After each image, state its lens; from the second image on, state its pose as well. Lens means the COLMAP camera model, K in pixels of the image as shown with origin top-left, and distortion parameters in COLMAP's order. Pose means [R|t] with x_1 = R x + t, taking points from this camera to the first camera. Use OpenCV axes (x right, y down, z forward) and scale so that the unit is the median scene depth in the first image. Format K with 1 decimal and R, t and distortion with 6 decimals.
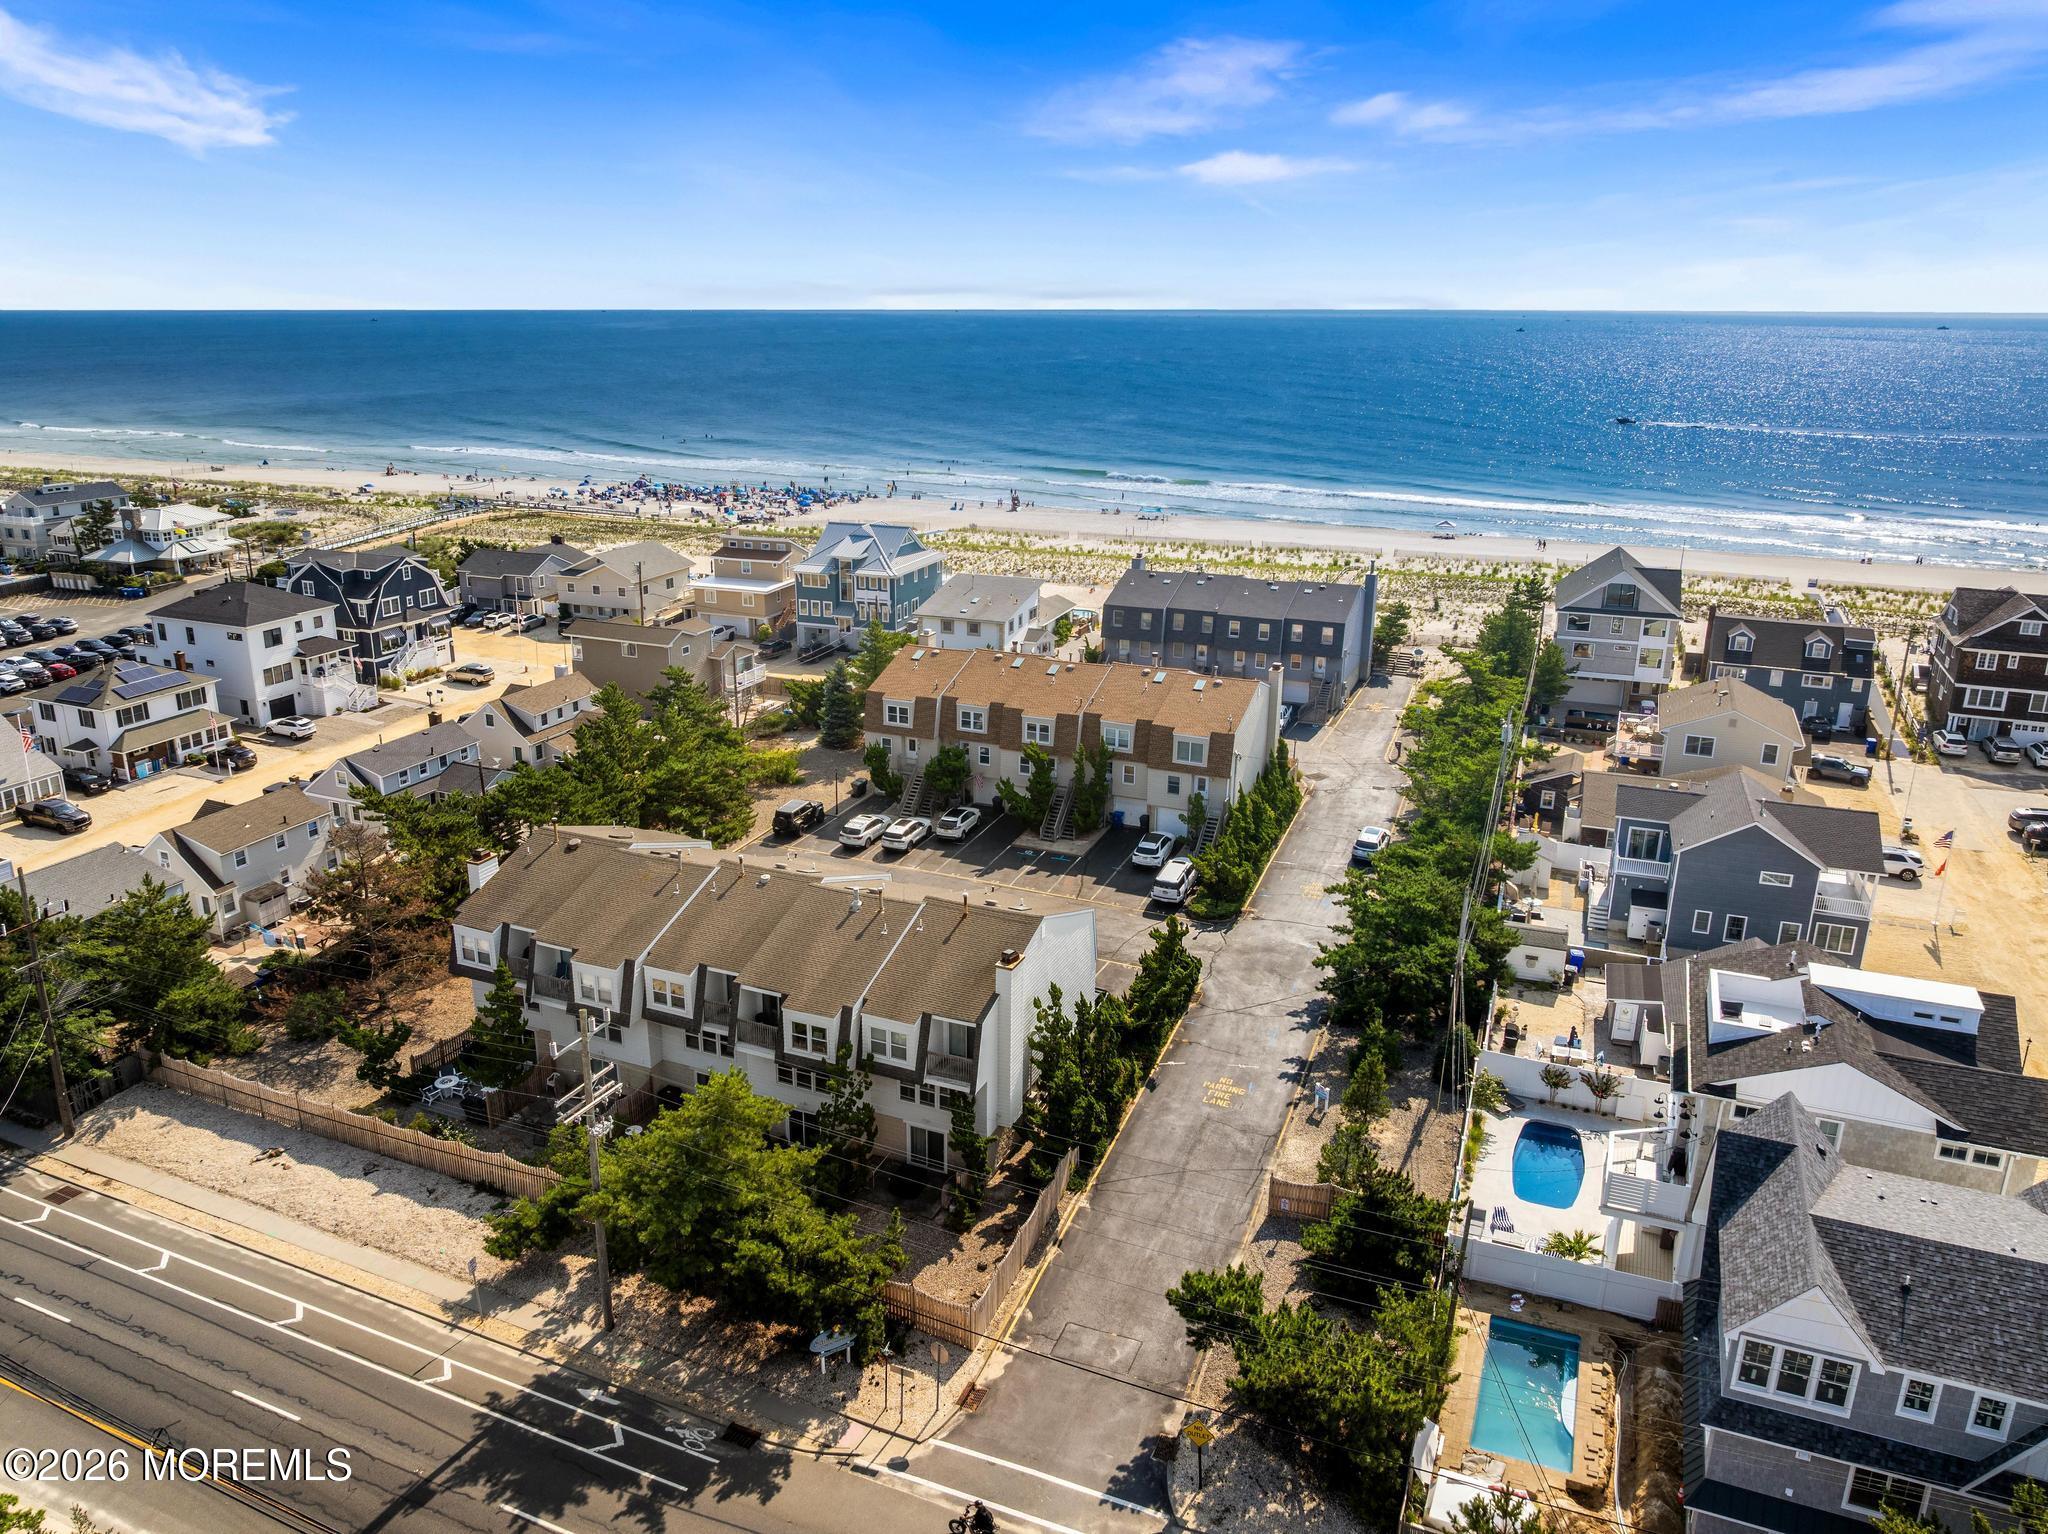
lens RADIAL K [[1443.9, 0, 1008.1], [0, 1443.9, 772.3], [0, 0, 1]] dist [-0.030625, -0.004381]
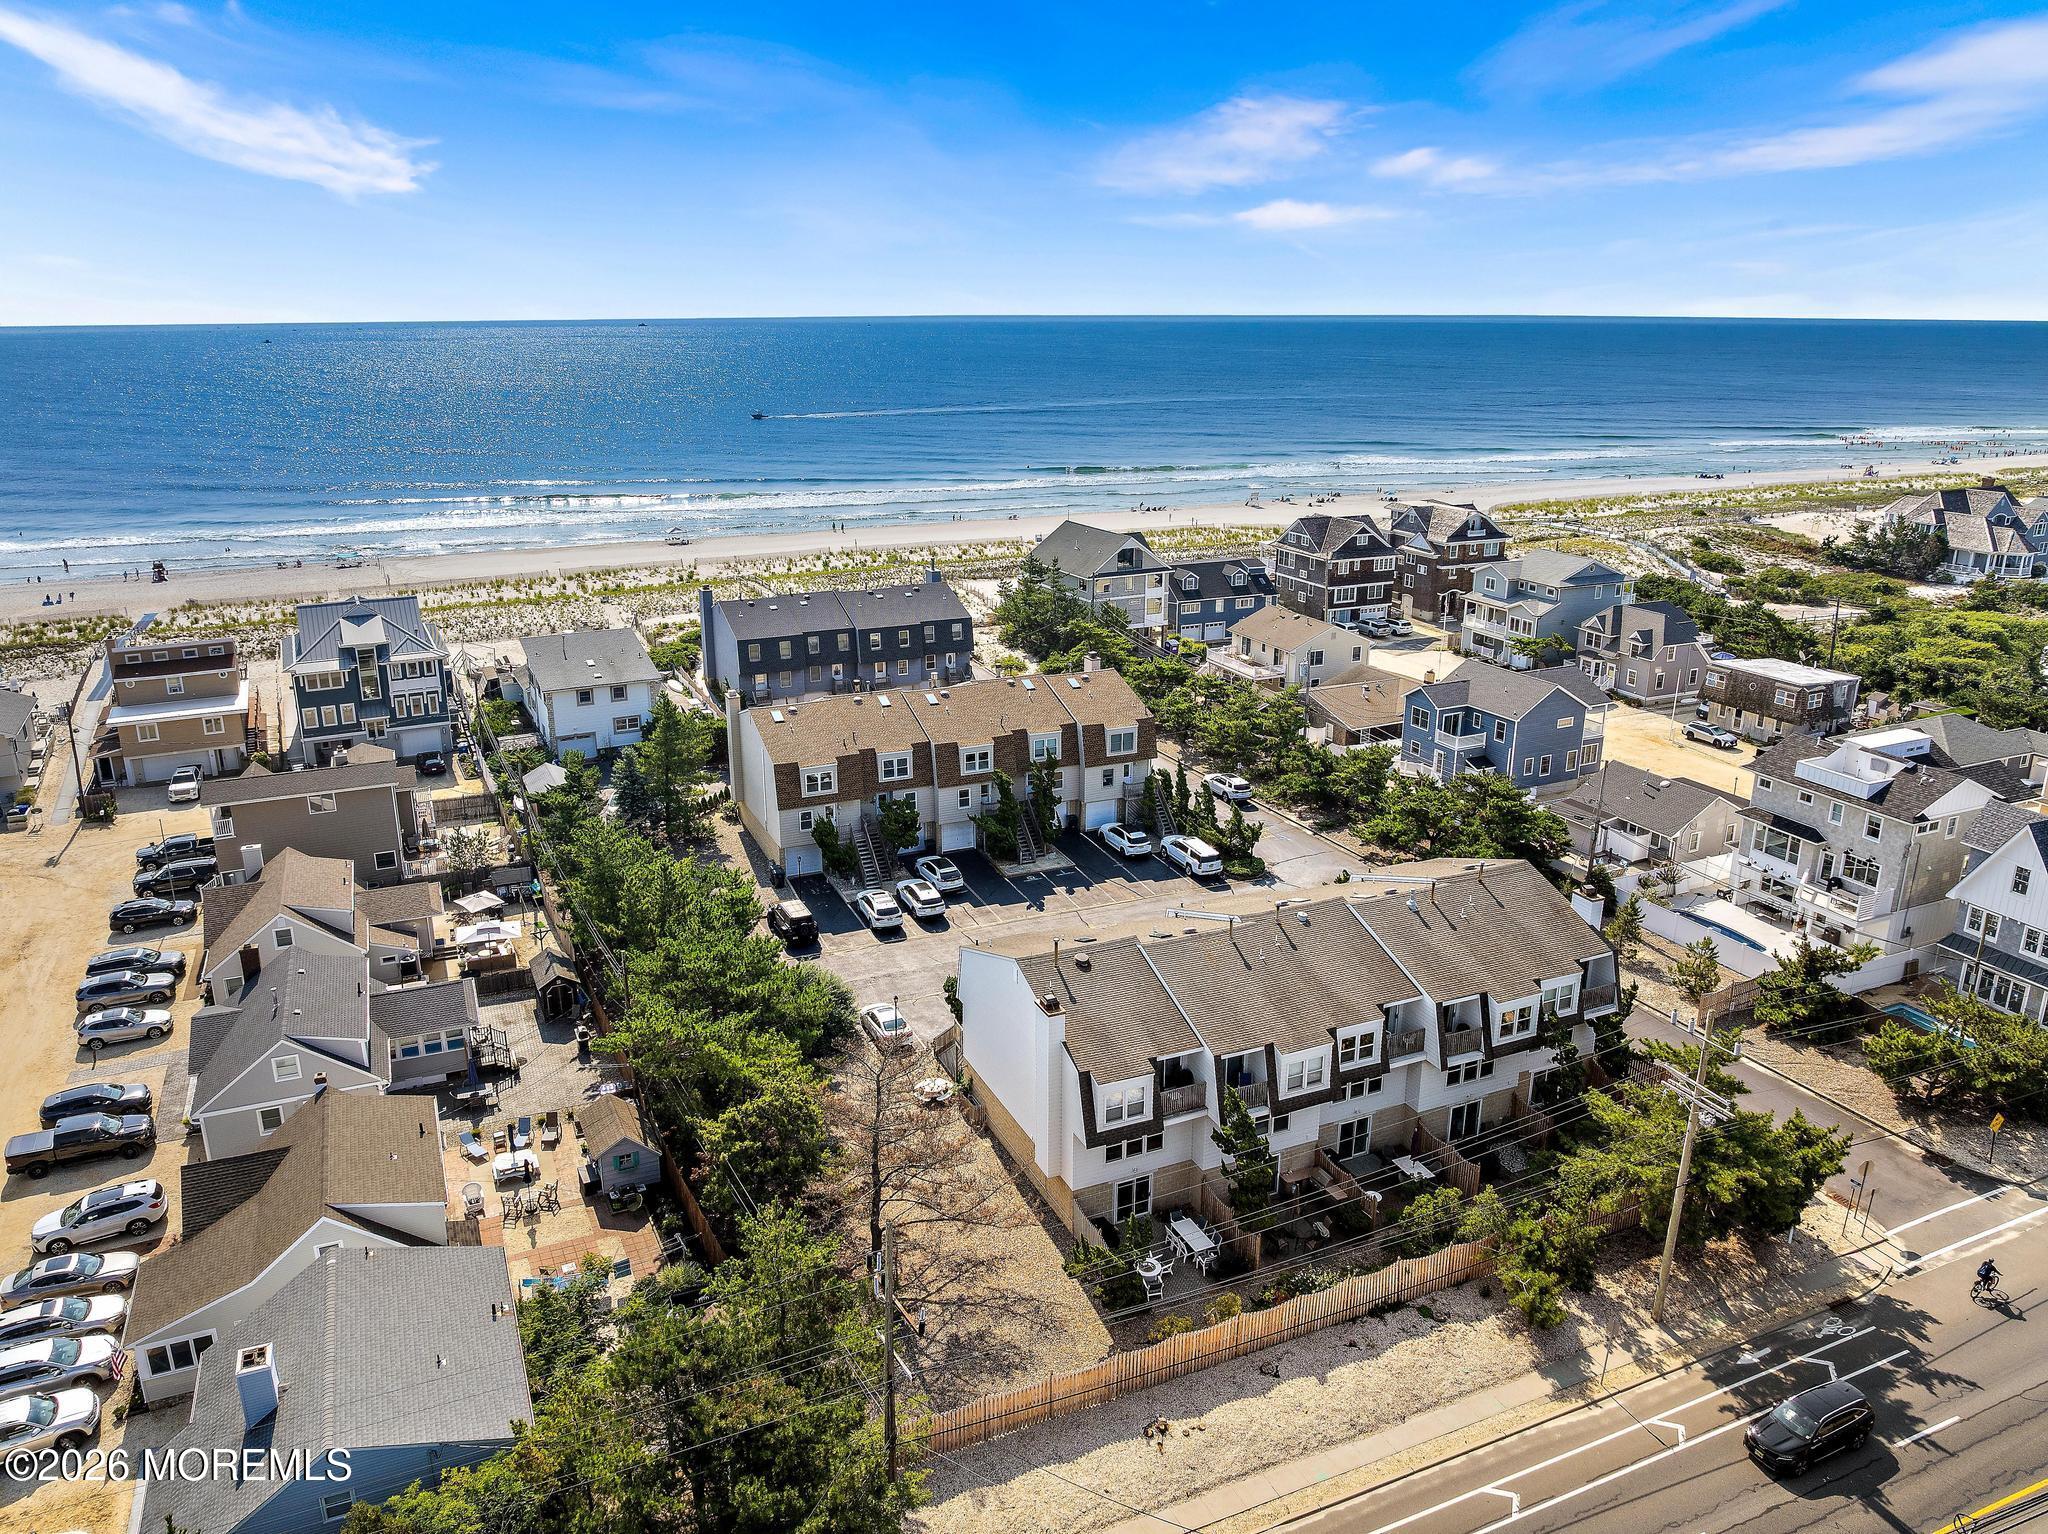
lens RADIAL K [[1454.6, 0, 1029.1], [0, 1454.6, 758.5], [0, 0, 1]] dist [-0.030766, -0.008167]
pose [[0.674183, -0.222594, 0.704223, -0.628040], [0.232114, 0.969047, 0.084088, -0.101060], [-0.701142, 0.106769, 0.704982, 0.278809]]
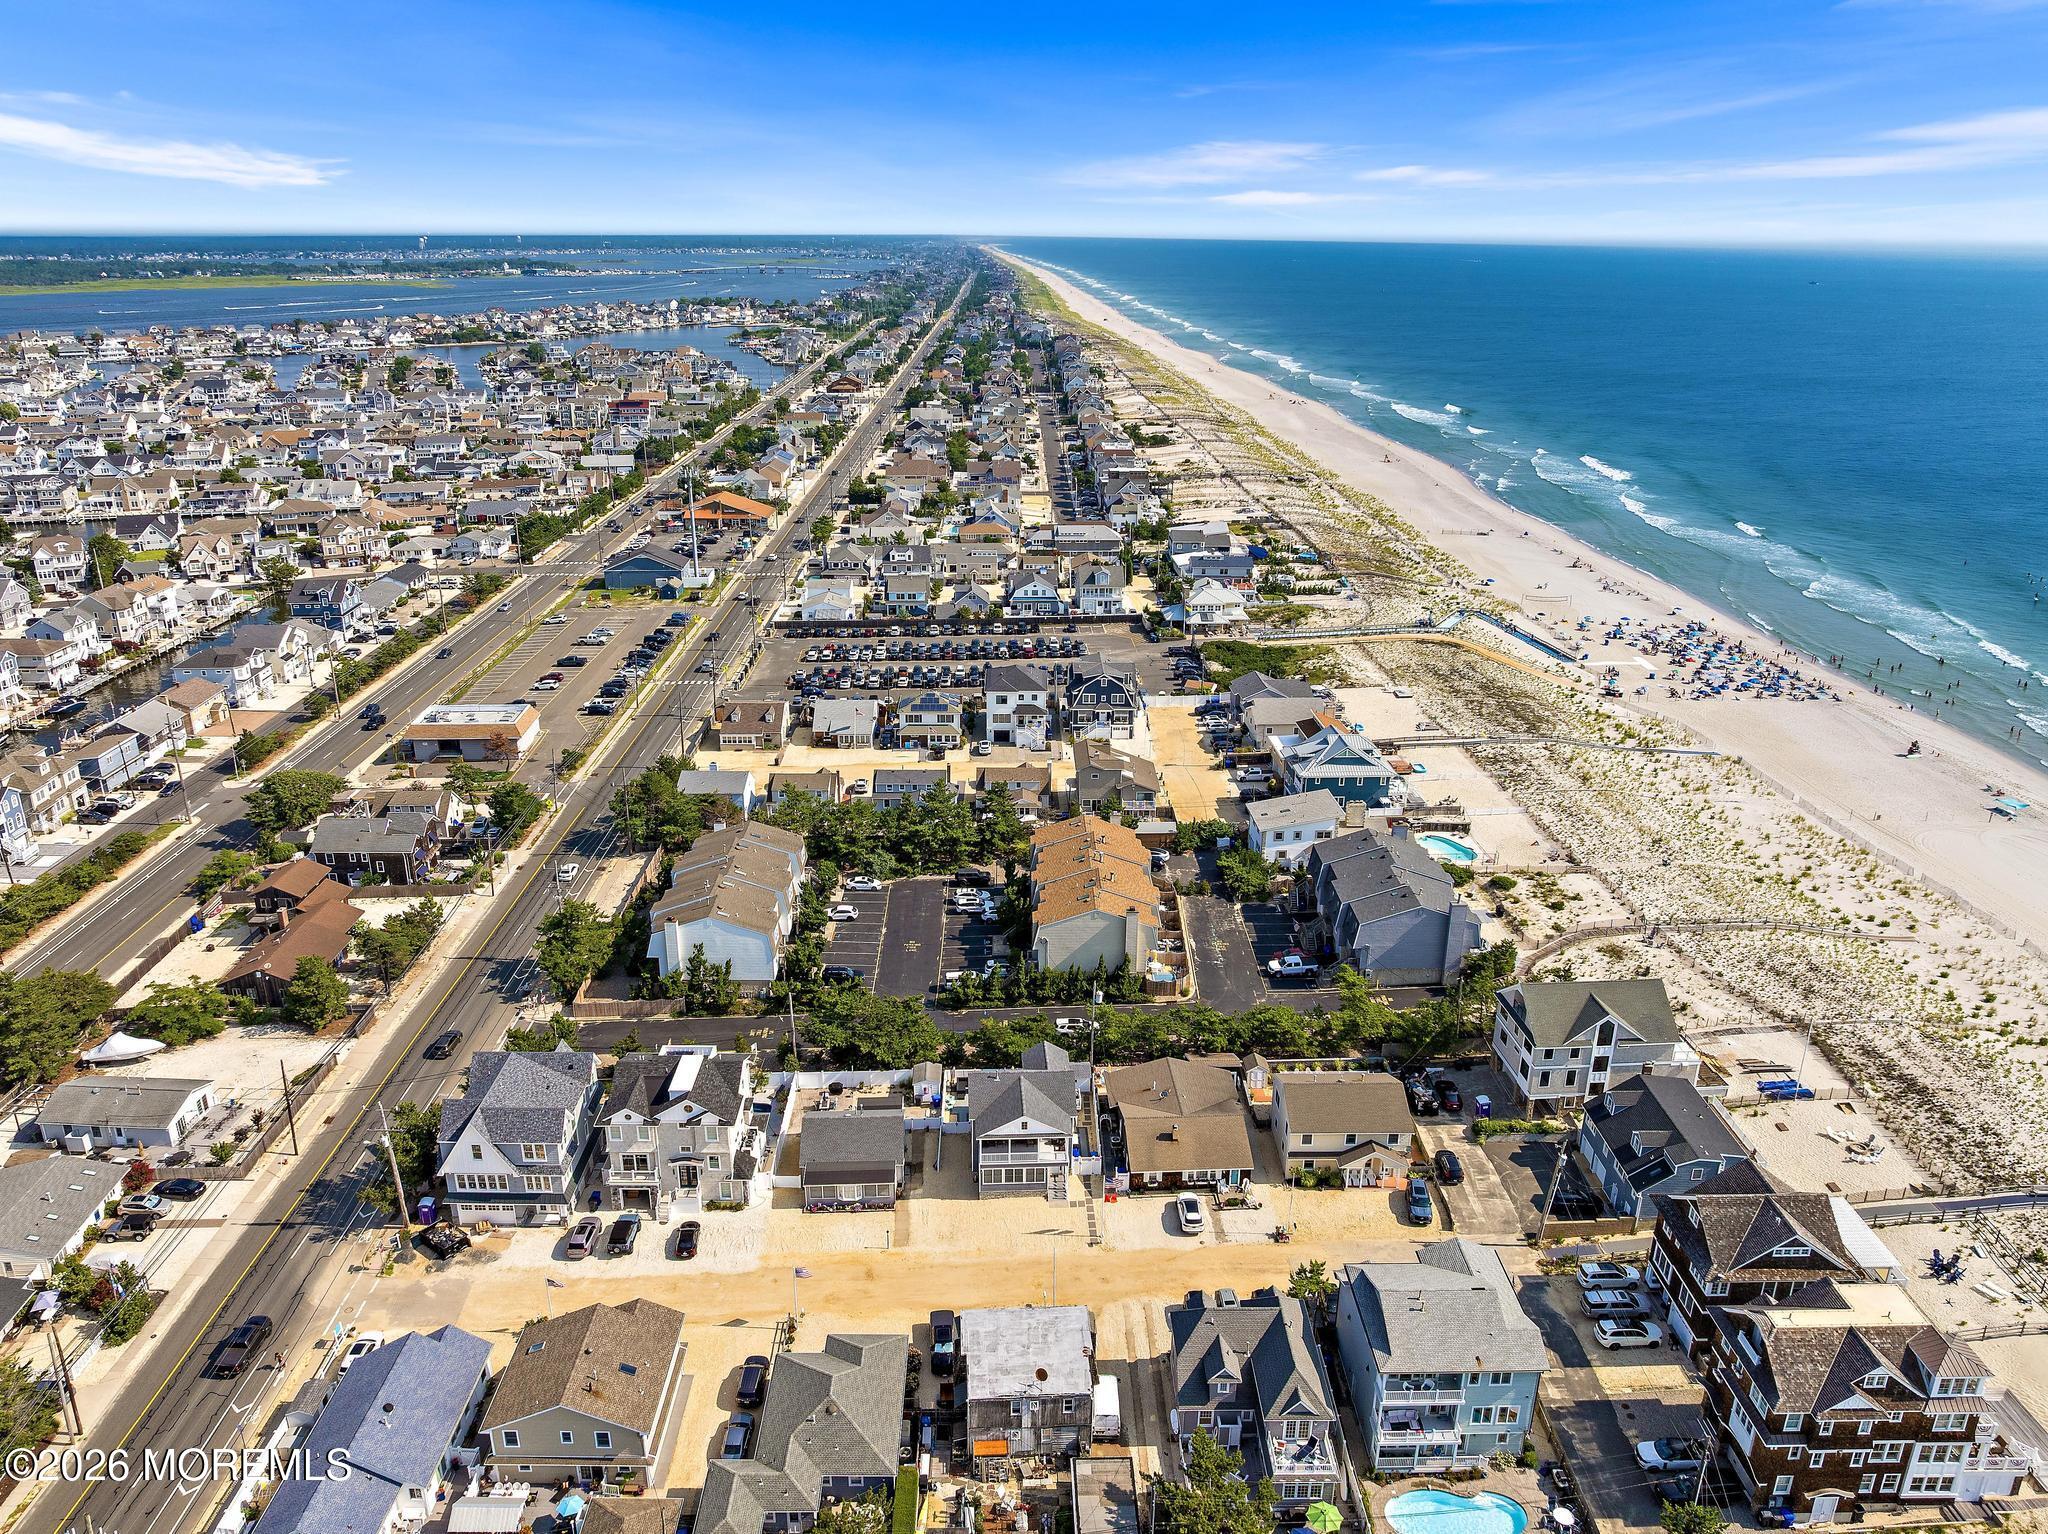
lens RADIAL K [[1454.6, 0, 1029.1], [0, 1454.6, 758.5], [0, 0, 1]] dist [-0.030766, -0.008167]
pose [[0.410238, 0.309768, -0.857758, 1.417335], [-0.289837, 0.936068, 0.199429, -0.499363], [0.864696, 0.166797, 0.473793, 0.154077]]
